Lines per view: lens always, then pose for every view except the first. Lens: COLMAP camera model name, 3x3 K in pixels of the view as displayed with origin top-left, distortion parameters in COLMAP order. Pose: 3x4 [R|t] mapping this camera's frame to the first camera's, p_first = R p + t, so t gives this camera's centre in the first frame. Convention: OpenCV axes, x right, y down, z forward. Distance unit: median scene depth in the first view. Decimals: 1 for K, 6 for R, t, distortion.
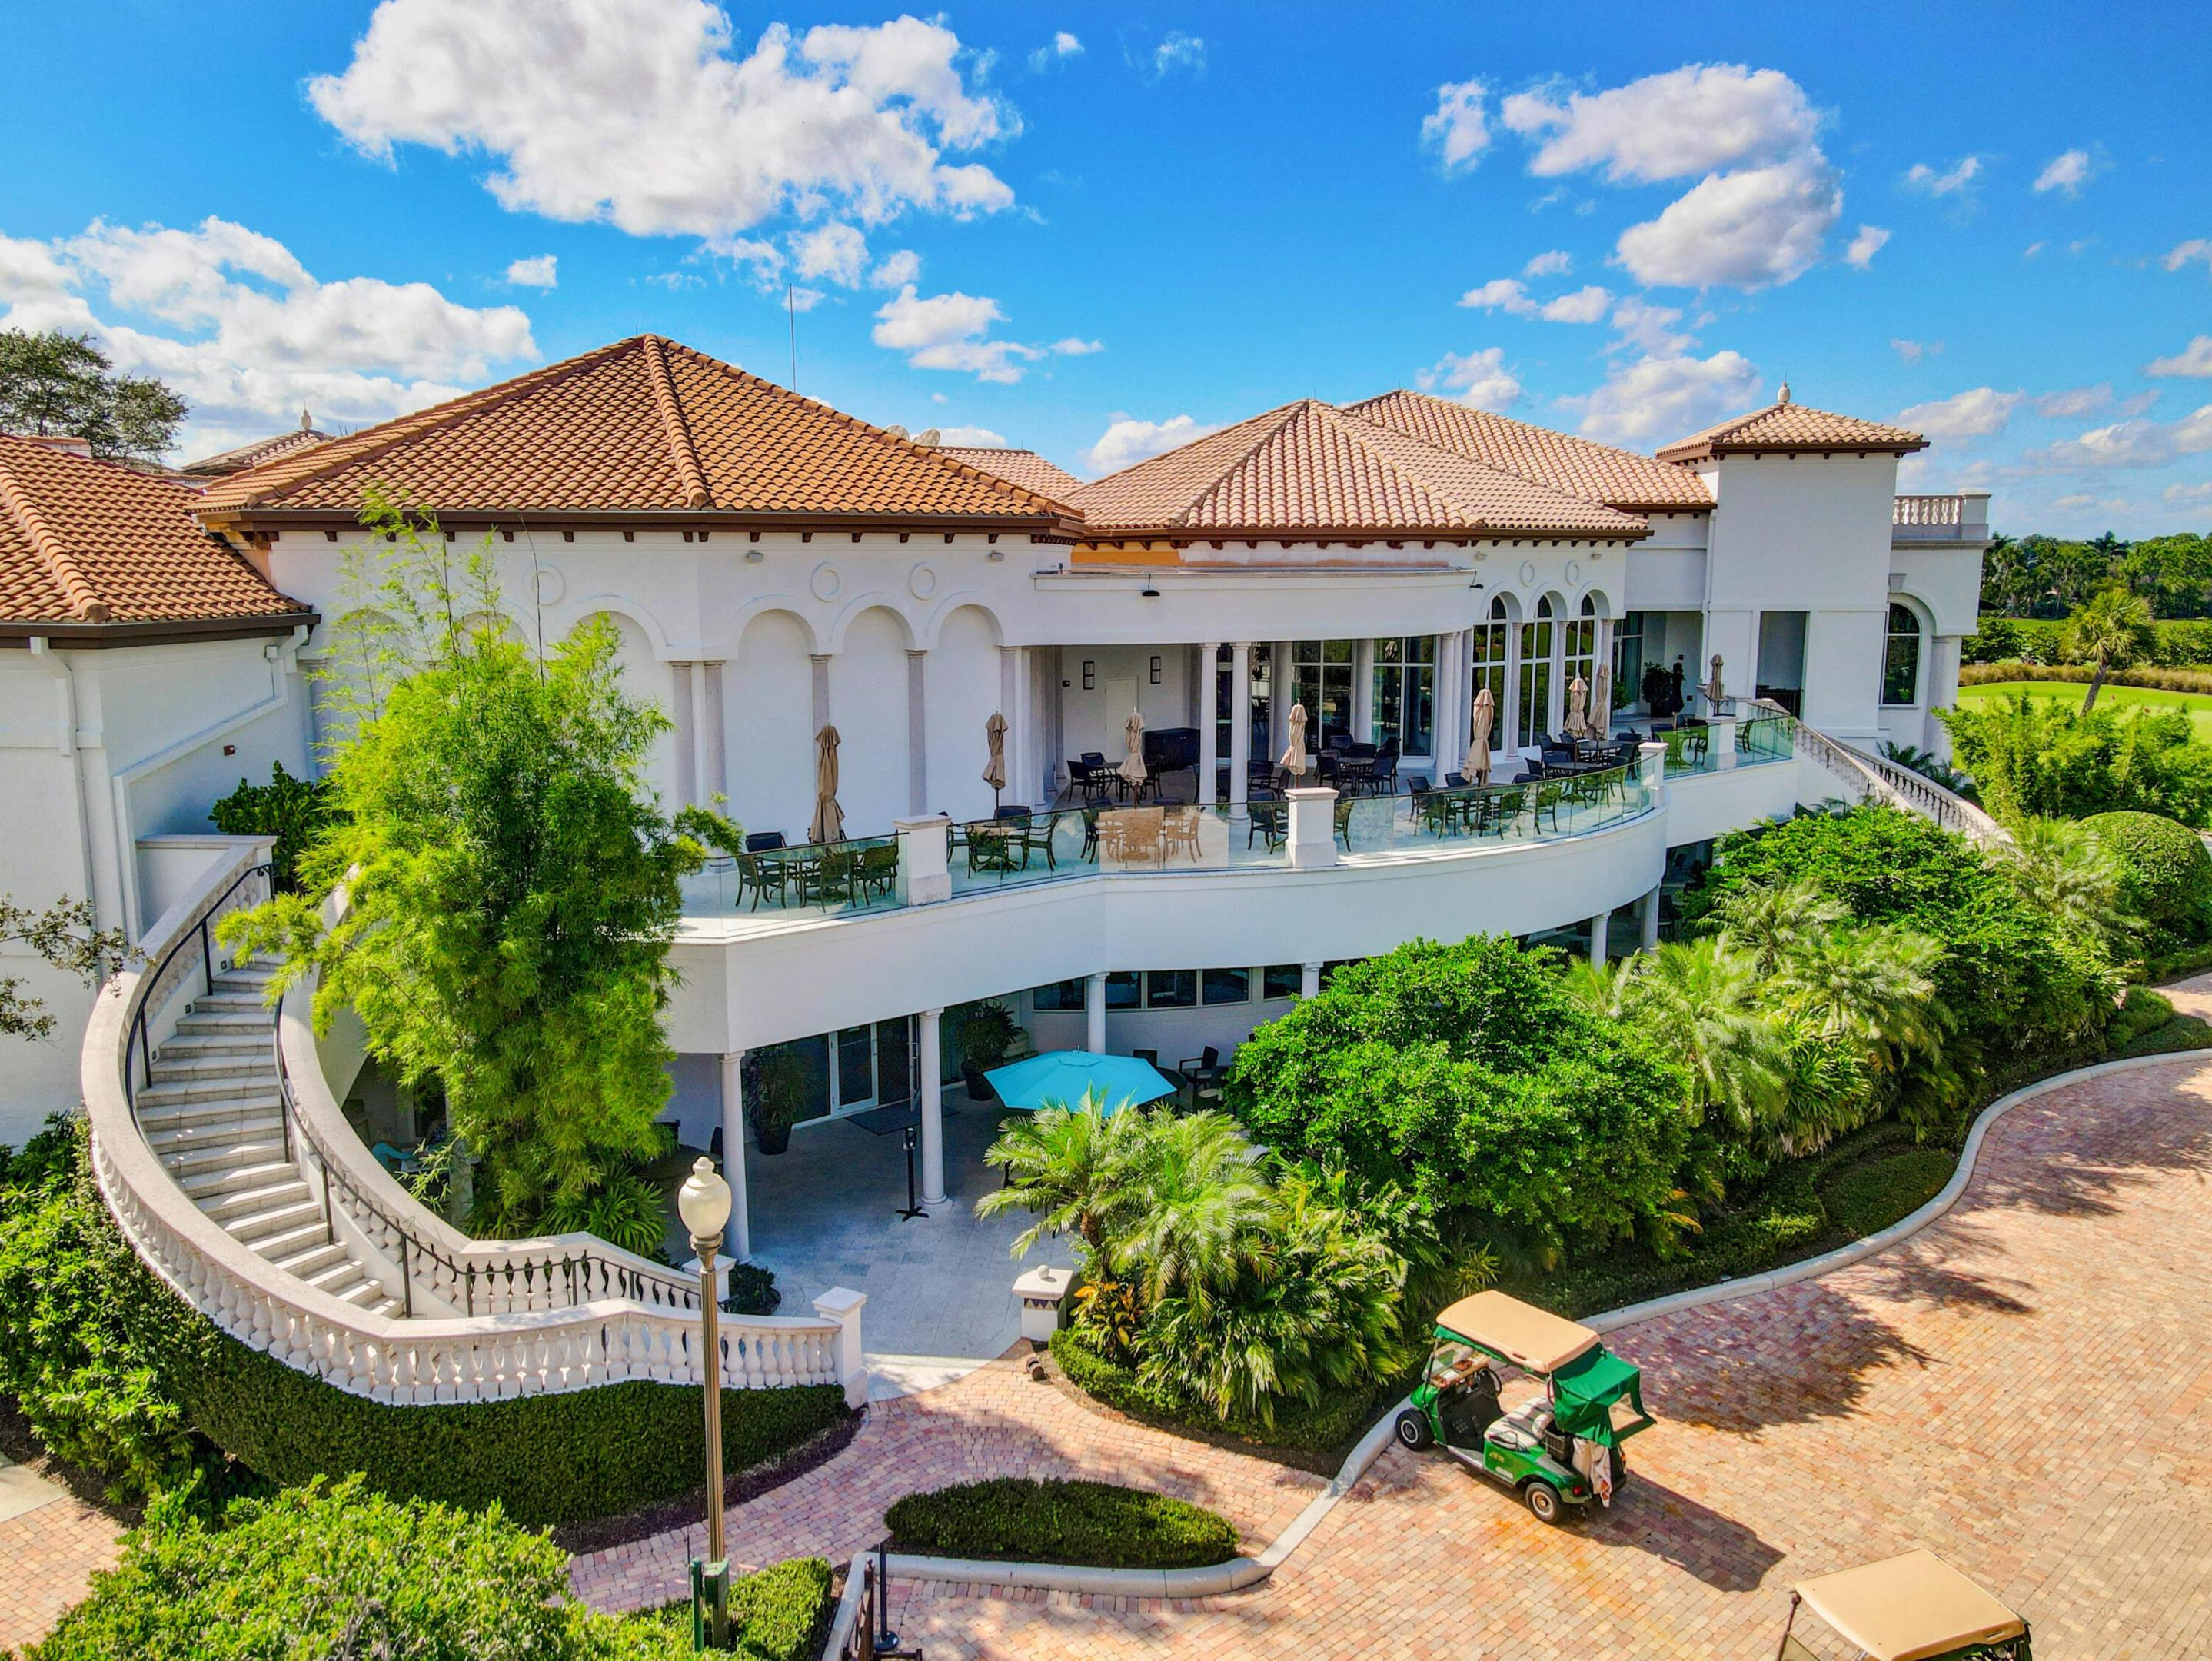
lens RADIAL K [[1740.9, 0, 1192.4], [0, 1740.9, 869.3], [0, 0, 1]] dist [-0.010643, 0.053911]
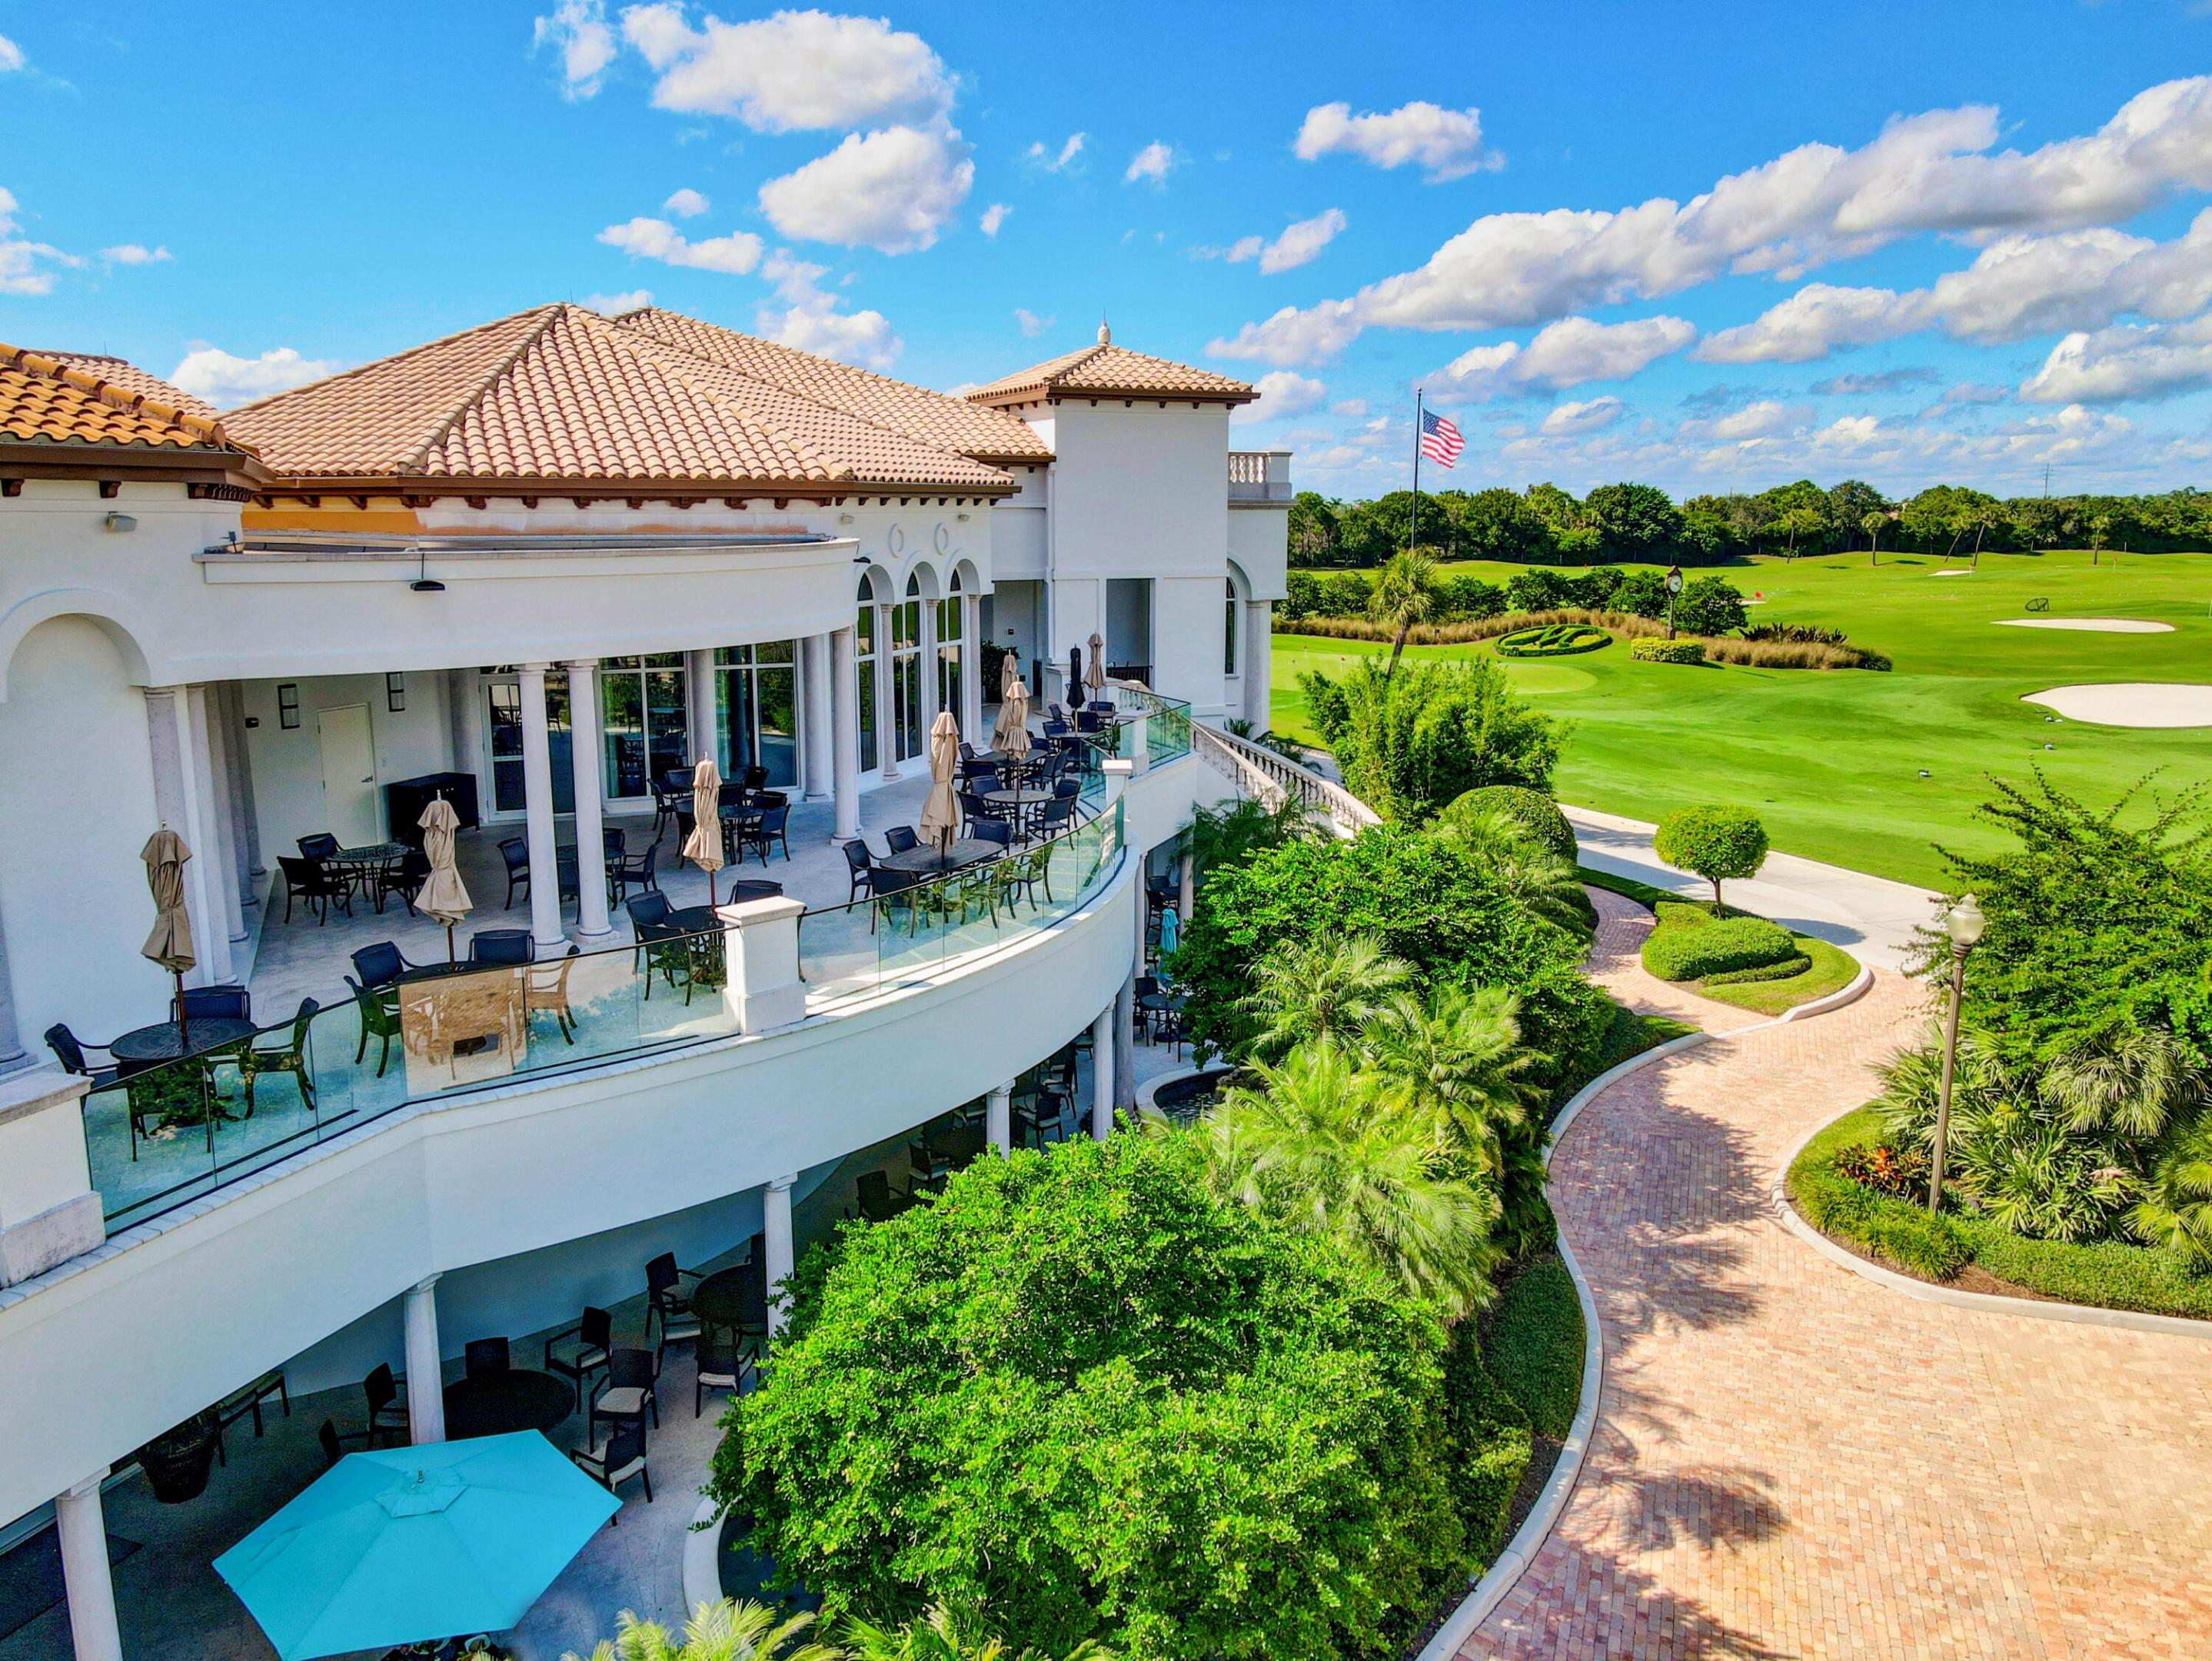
lens RADIAL K [[1740.9, 0, 1192.4], [0, 1740.9, 869.3], [0, 0, 1]] dist [-0.010643, 0.053911]
pose [[0.896348, -0.086904, 0.434751, -0.041863], [0.076115, 0.996205, 0.042205, -0.049522], [-0.436769, -0.004739, 0.899561, 0.257082]]
